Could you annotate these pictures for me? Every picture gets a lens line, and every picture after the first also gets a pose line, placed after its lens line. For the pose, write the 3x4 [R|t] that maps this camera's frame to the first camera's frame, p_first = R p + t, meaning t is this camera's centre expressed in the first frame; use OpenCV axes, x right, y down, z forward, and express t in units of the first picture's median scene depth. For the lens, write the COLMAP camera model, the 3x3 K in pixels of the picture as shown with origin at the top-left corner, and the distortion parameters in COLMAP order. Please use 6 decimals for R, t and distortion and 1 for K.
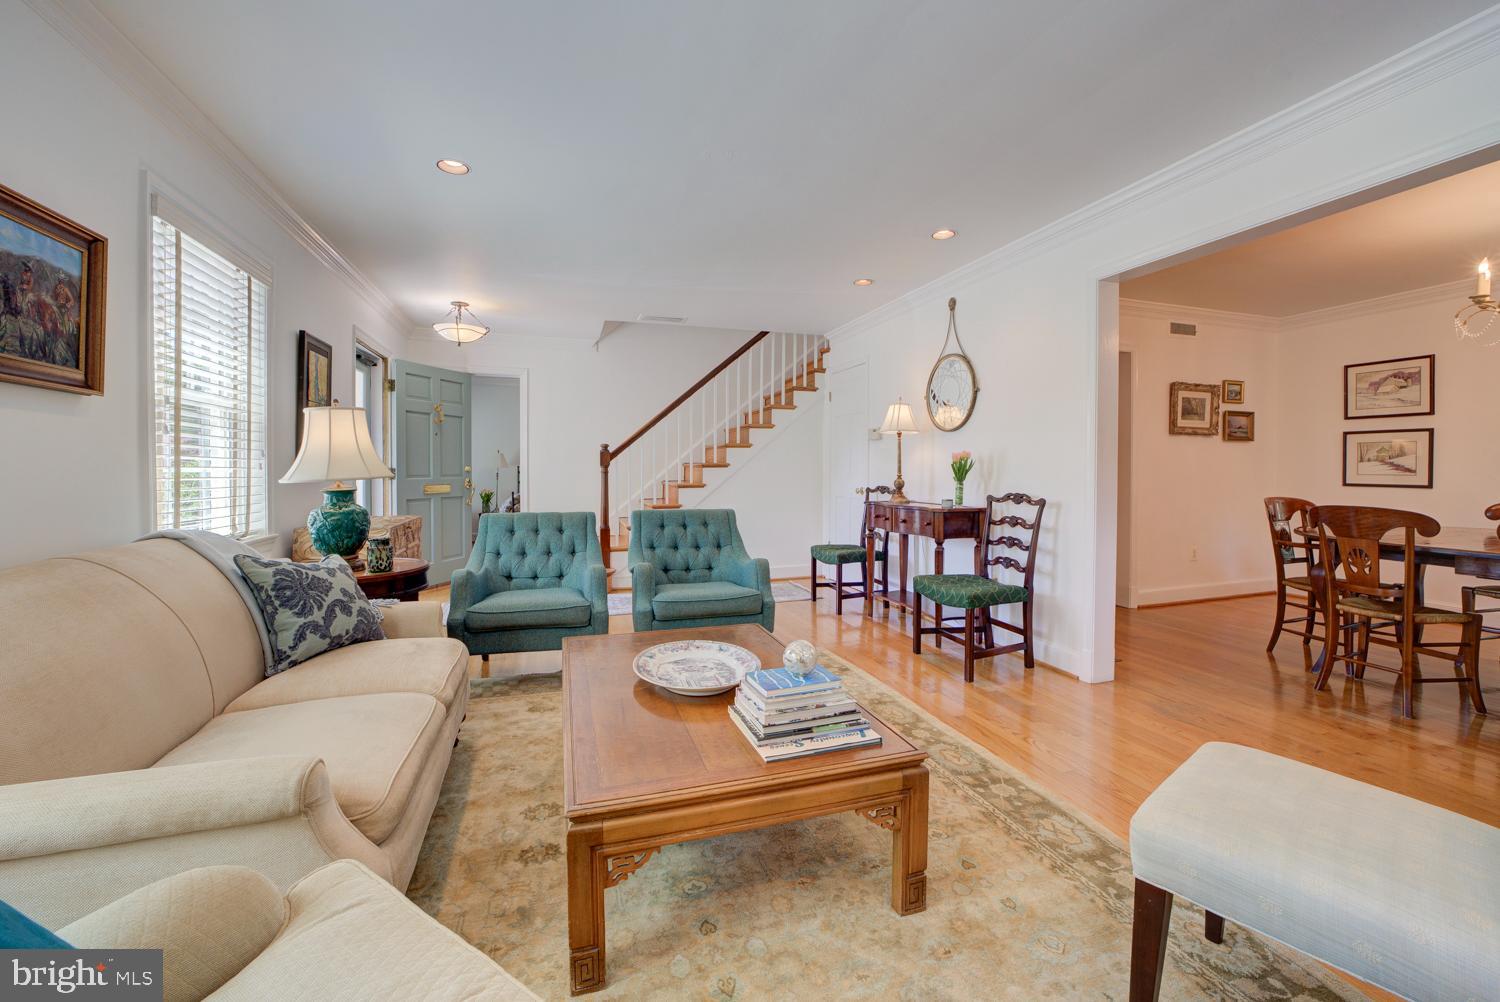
lens RADIAL K [[620.9, 0, 752.1], [0, 620.9, 465.2], [0, 0, 1]] dist [-0.000635, 0.000106]
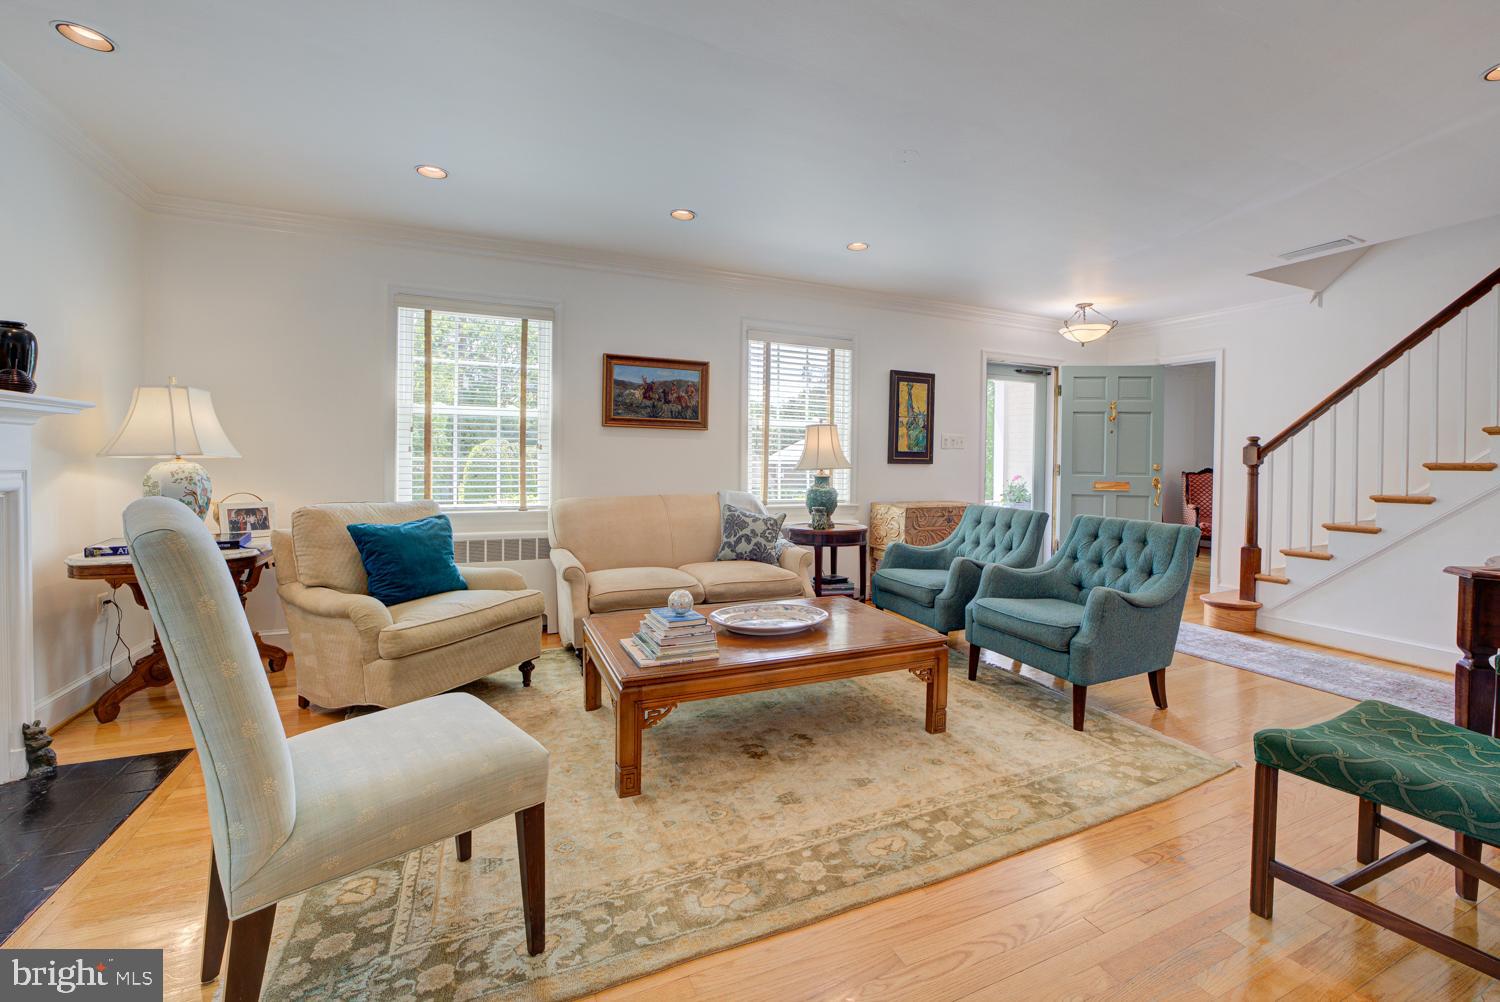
lens RADIAL K [[620.9, 0, 752.1], [0, 620.9, 465.2], [0, 0, 1]] dist [-0.000635, 0.000106]
pose [[0.115152, 0.011578, -0.993280, 1.136564], [-0.007285, 0.999915, 0.010811, -0.006466], [0.993321, 0.005991, 0.115227, 0.796123]]
